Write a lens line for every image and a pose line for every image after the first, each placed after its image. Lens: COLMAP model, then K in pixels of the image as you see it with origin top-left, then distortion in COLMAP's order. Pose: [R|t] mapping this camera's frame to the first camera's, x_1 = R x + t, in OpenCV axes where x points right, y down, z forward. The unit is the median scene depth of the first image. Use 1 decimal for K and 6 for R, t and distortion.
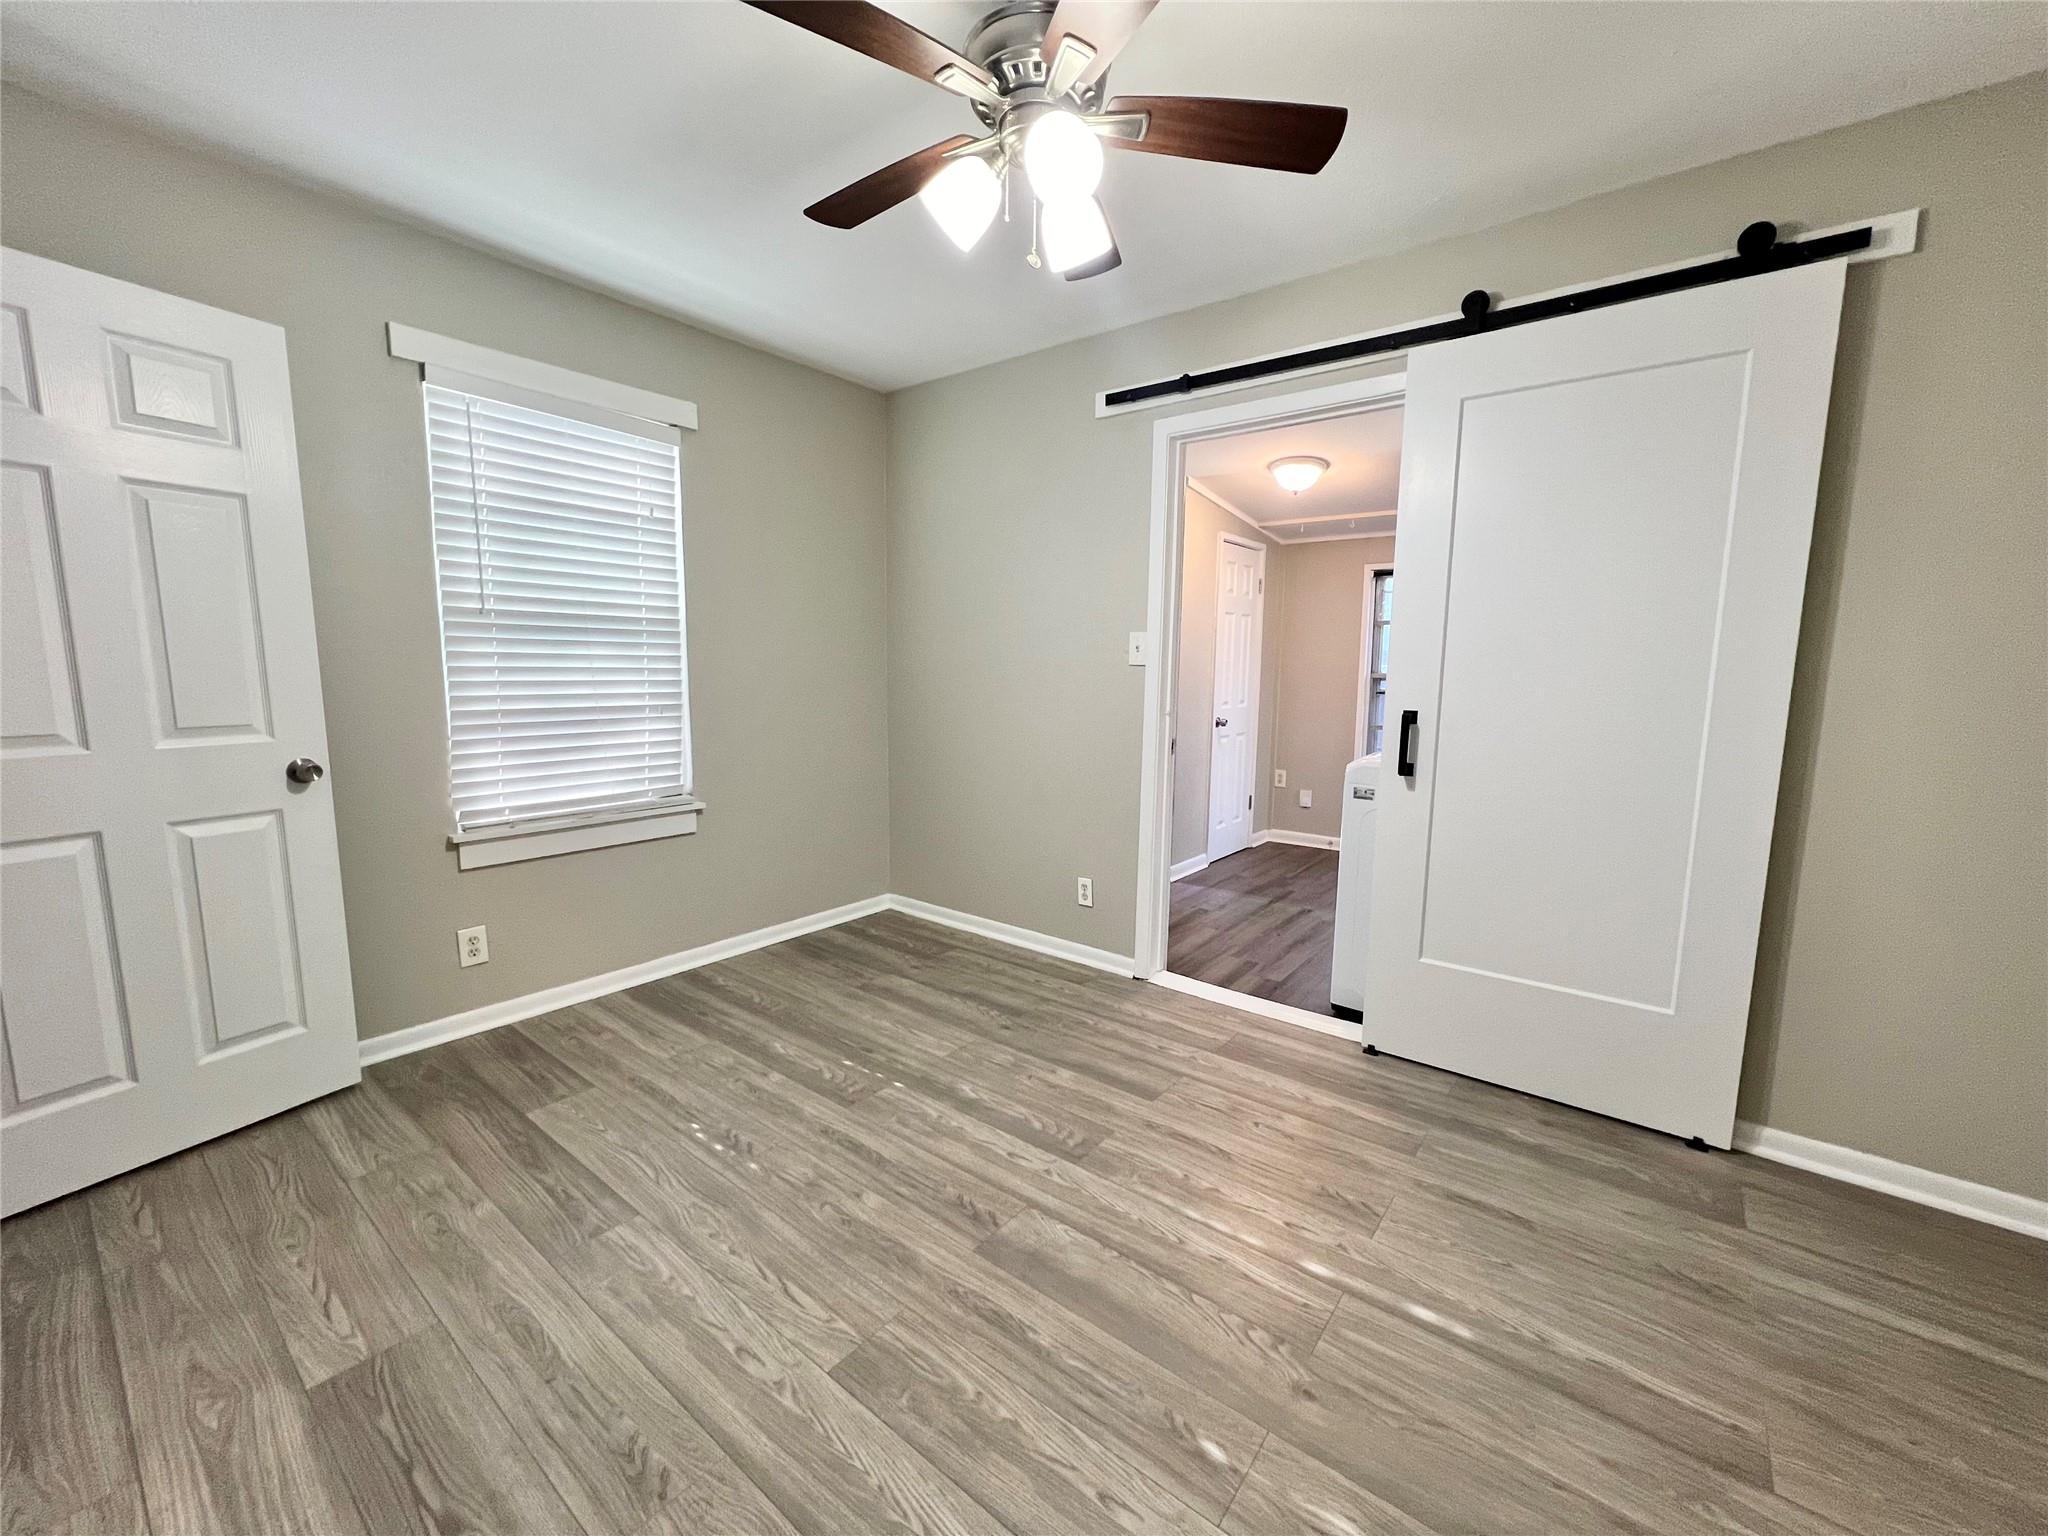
lens RADIAL K [[814.6, 0, 1029.9], [0, 814.6, 771.9], [0, 0, 1]] dist [-0.001941, 0.000065]
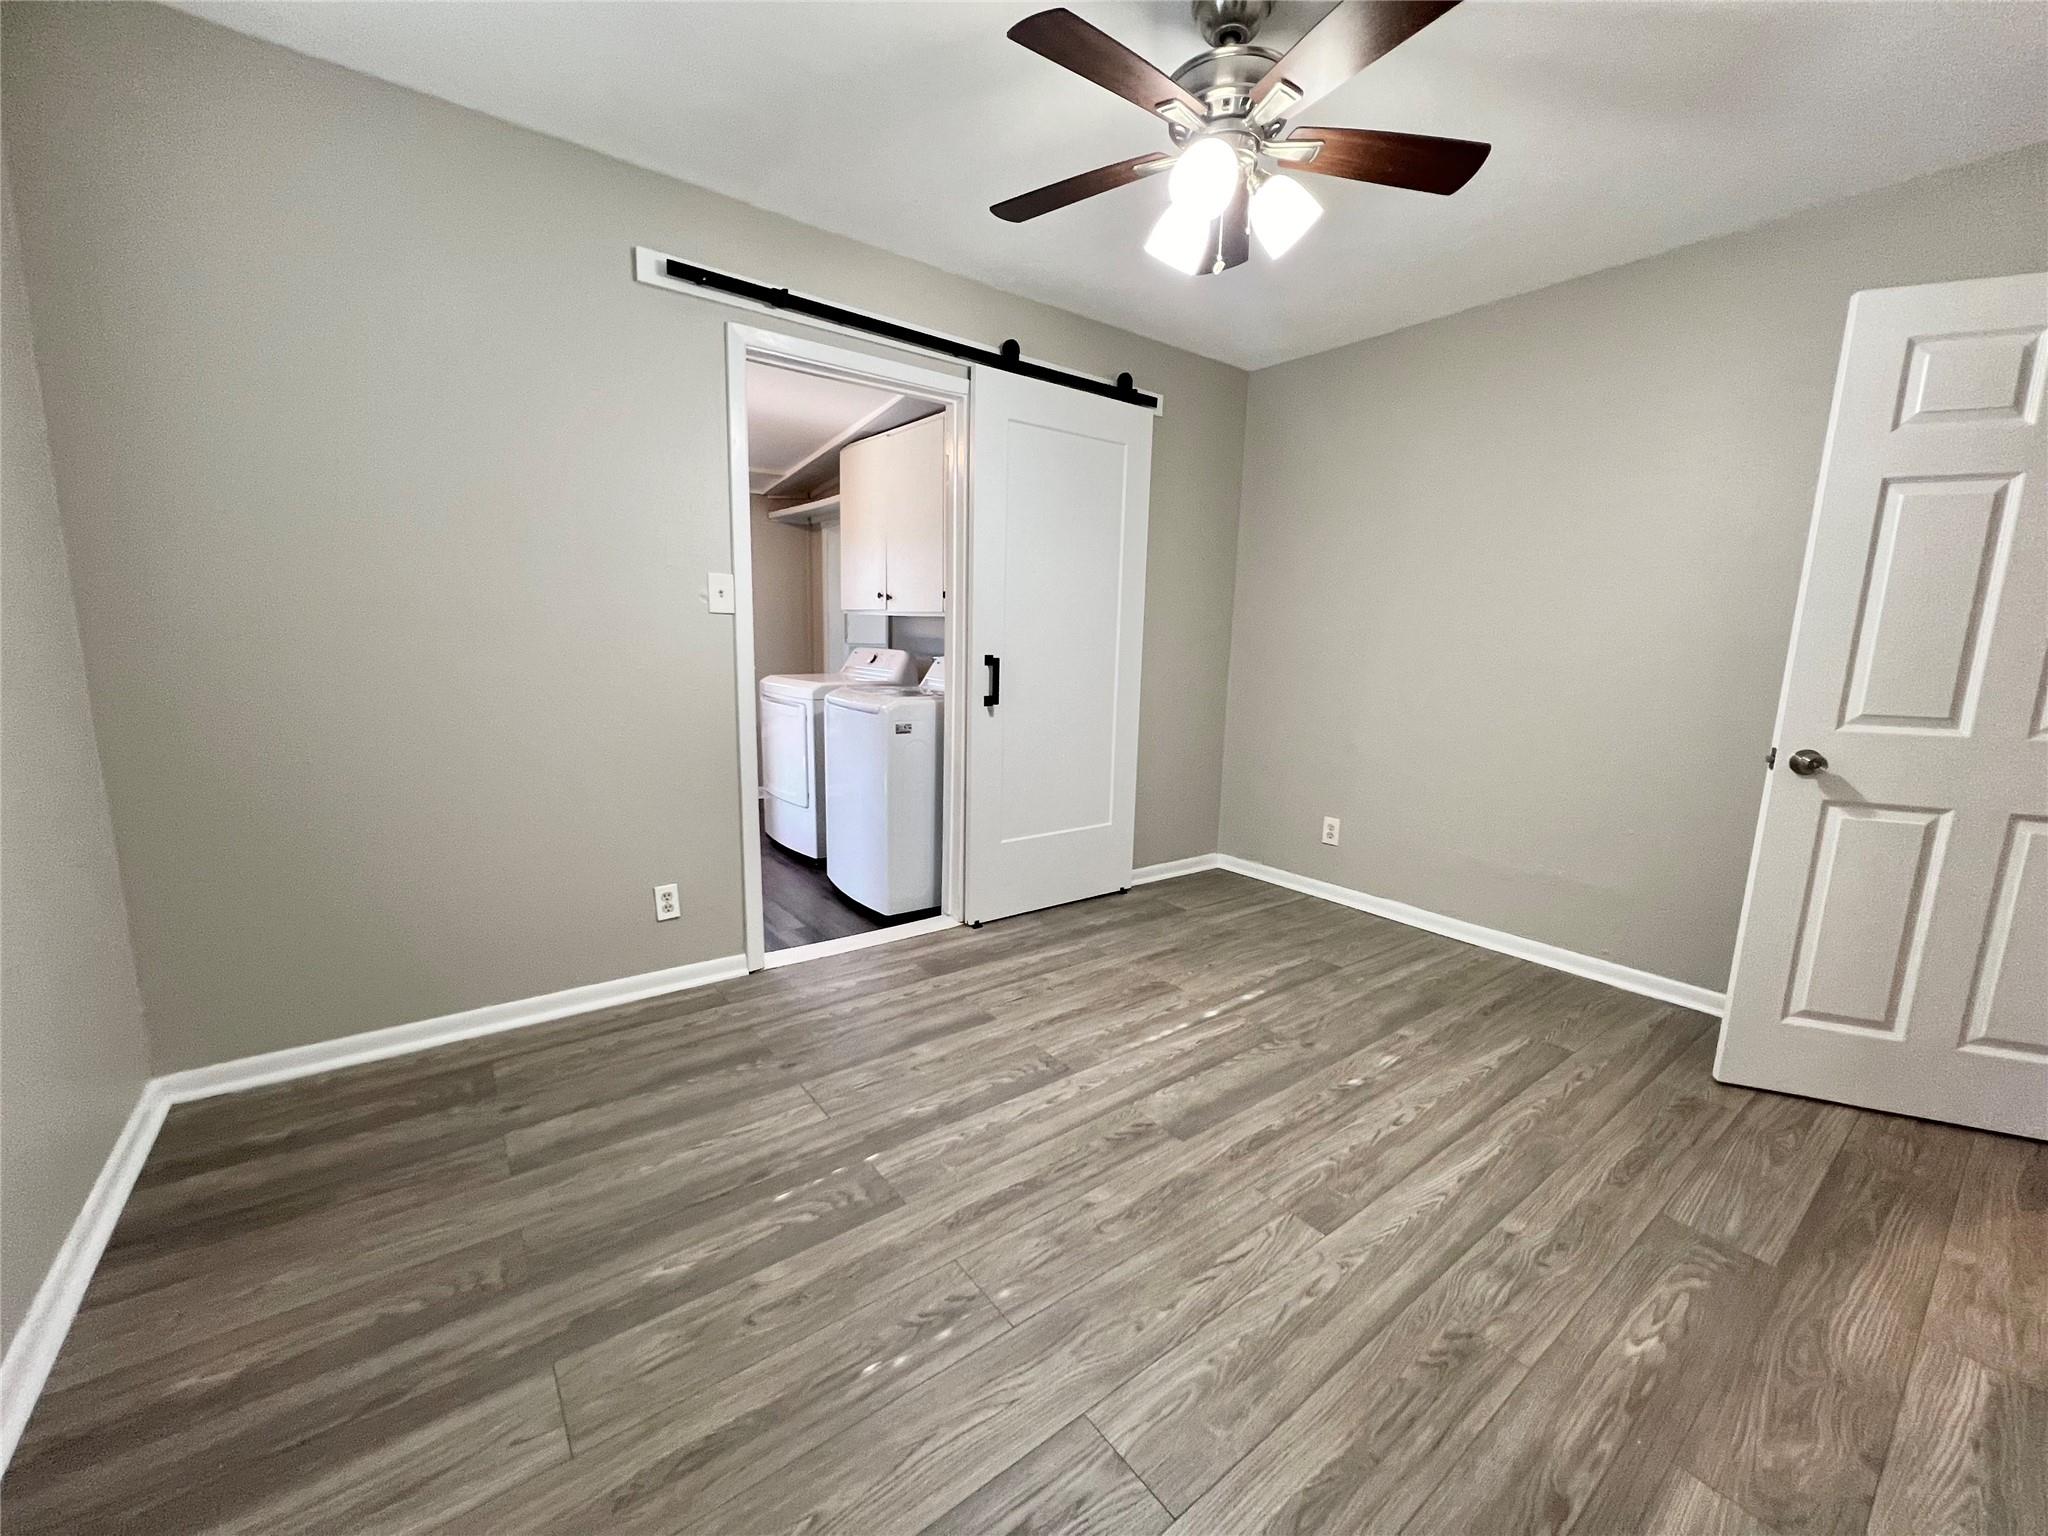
lens RADIAL K [[814.6, 0, 1023.7], [0, 814.6, 774.1], [0, 0, 1]] dist [-0.001941, 0.000065]
pose [[0.254425, -0.169773, 0.952074, -0.912675], [0.105541, 0.983465, 0.147167, -0.086218], [-0.961316, 0.063040, 0.268137, 0.714537]]
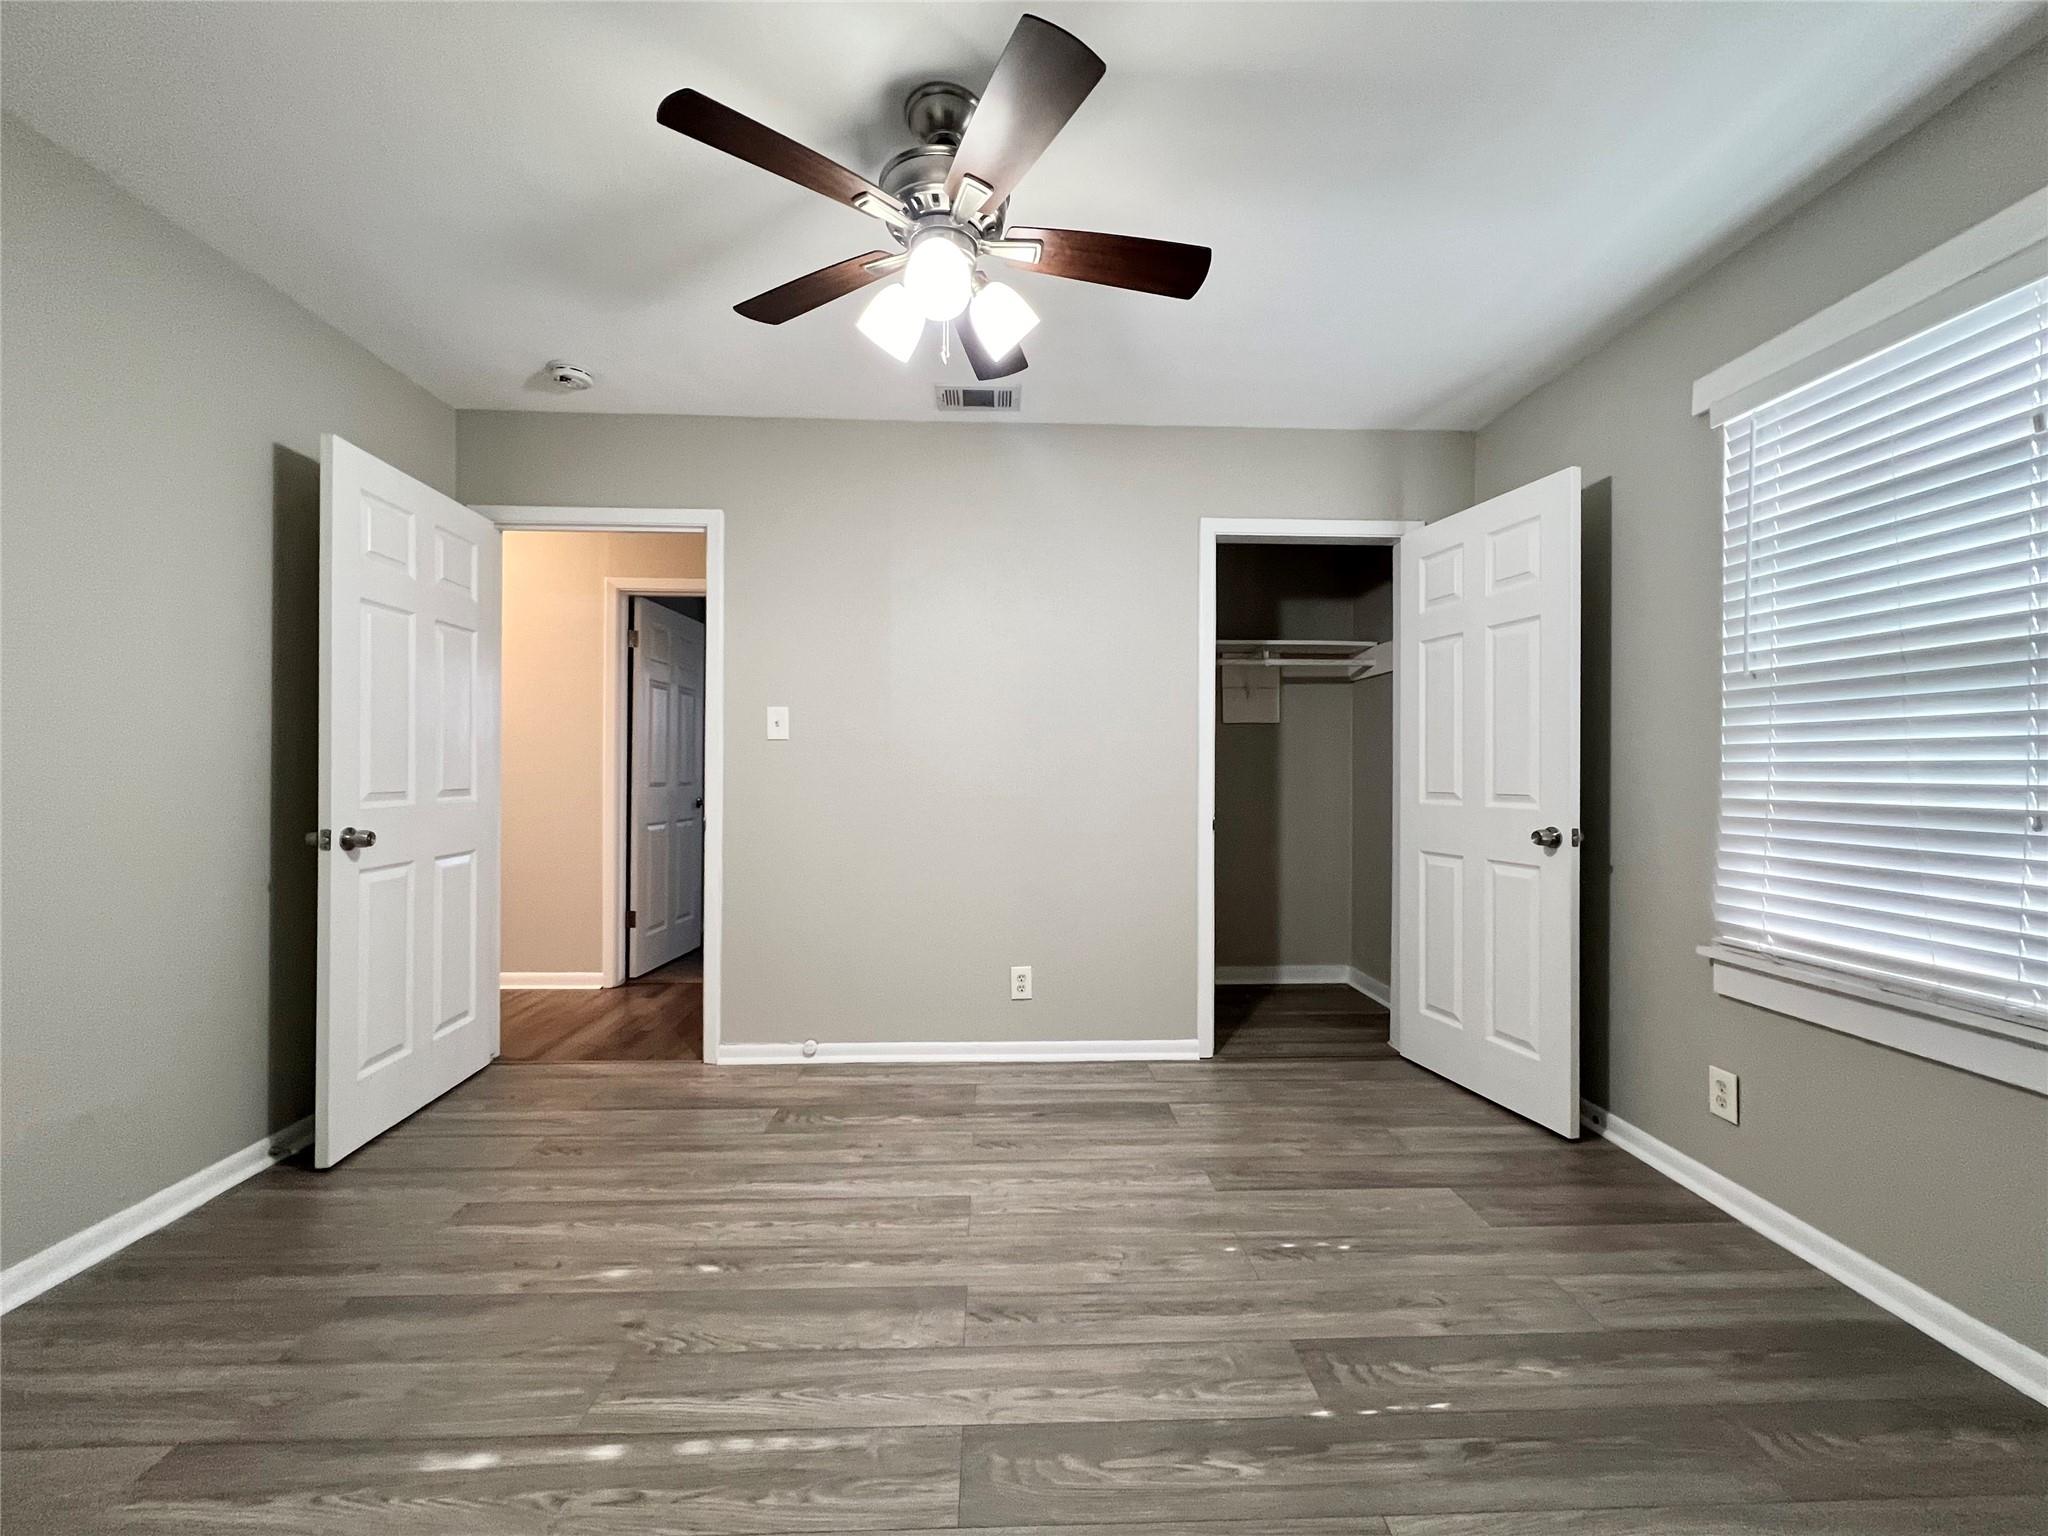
lens RADIAL K [[823.0, 0, 1029.3], [0, 823.0, 770.1], [0, 0, 1]] dist [-0.002266, 0.000390]
pose [[-0.759213, -0.016745, -0.650627, 0.455455], [-0.101097, 0.990569, 0.092476, -0.133498], [0.642942, 0.135985, -0.753746, 1.423882]]
